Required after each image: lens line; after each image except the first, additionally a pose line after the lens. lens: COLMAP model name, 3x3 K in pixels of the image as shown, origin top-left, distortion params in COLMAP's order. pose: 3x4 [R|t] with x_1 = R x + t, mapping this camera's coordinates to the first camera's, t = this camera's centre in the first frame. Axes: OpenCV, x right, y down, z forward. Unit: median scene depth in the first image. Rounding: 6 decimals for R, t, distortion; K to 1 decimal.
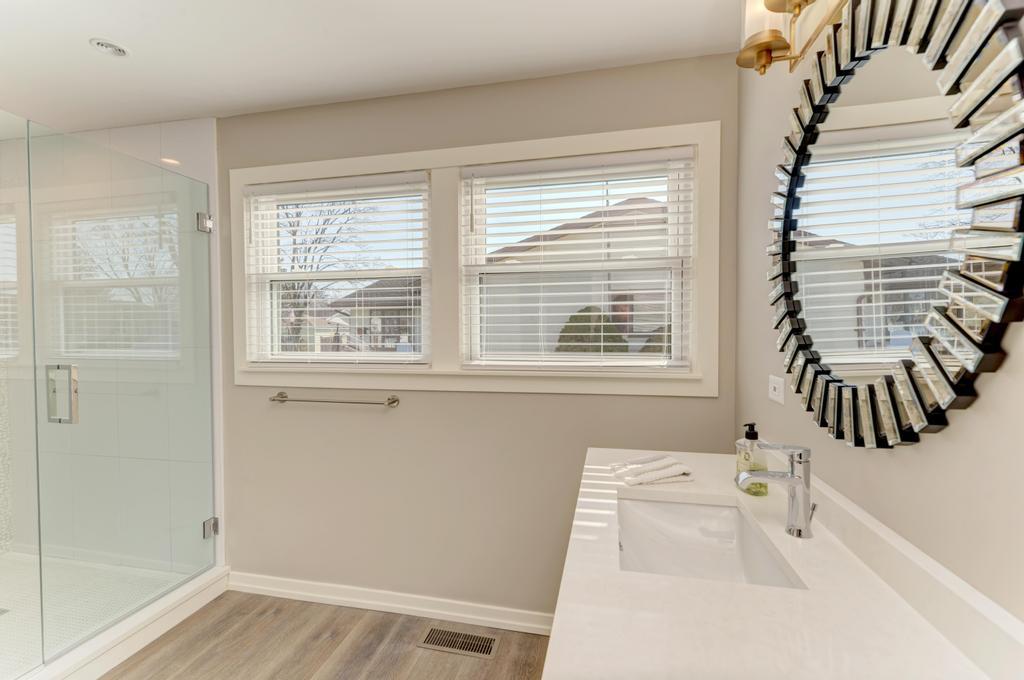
lens RADIAL K [[444.0, 0, 512.3], [0, 444.0, 343.5], [0, 0, 1]] dist [-0.001063, -0.000429]
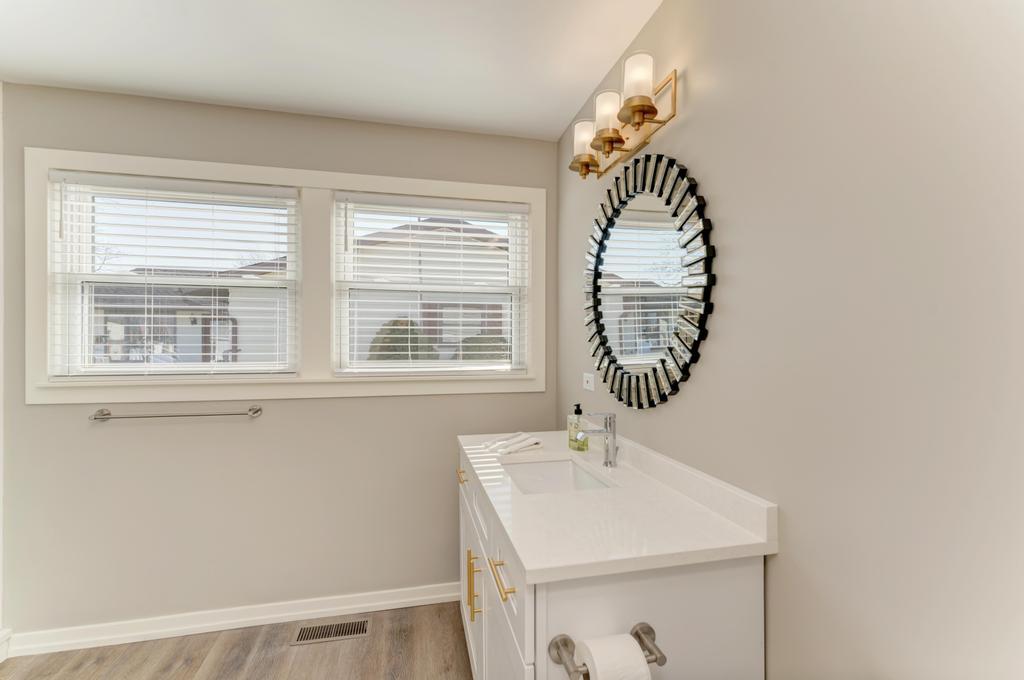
lens RADIAL K [[444.0, 0, 512.3], [0, 444.0, 343.5], [0, 0, 1]] dist [-0.001063, -0.000429]
pose [[0.904892, 0.003726, 0.425626, -0.221029], [0.005650, 0.999768, -0.020764, 0.002449], [-0.425605, 0.021194, 0.904661, -0.199235]]
